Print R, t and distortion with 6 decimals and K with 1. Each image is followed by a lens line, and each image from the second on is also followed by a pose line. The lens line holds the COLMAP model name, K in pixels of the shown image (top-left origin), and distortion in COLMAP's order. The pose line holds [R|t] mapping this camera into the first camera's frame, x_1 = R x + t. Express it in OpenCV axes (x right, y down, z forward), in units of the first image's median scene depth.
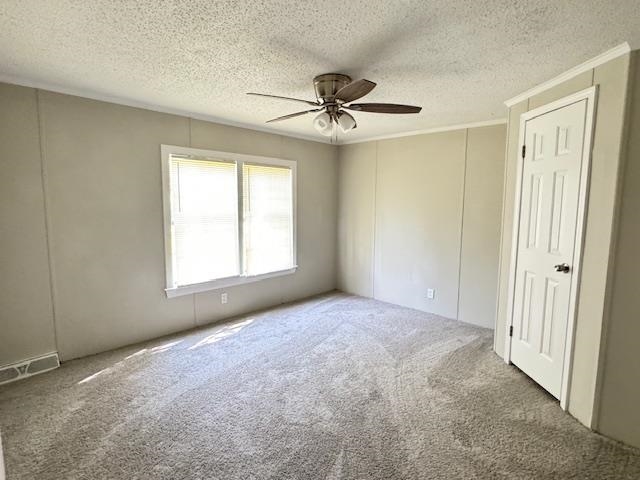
lens RADIAL K [[343.5, 0, 318.8], [0, 343.5, 241.4], [0, 0, 1]] dist [0.004630, -0.000535]
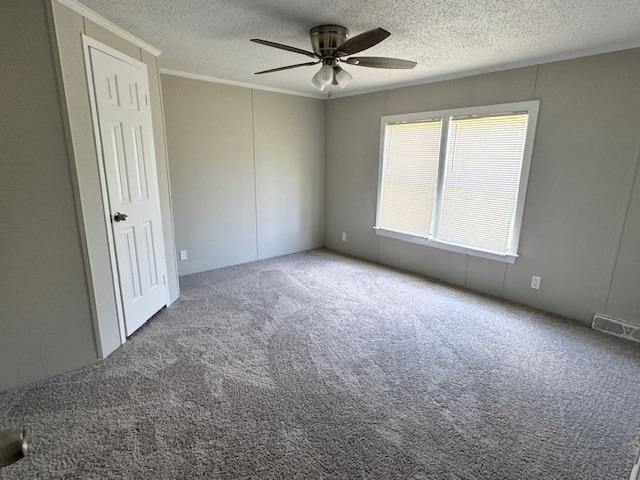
lens RADIAL K [[343.5, 0, 318.8], [0, 343.5, 241.4], [0, 0, 1]] dist [0.004630, -0.000535]
pose [[-0.089118, 0.233302, -0.968312, 0.761229], [-0.118936, 0.962732, 0.242903, -0.093621], [0.988894, 0.136814, -0.058049, 0.742460]]
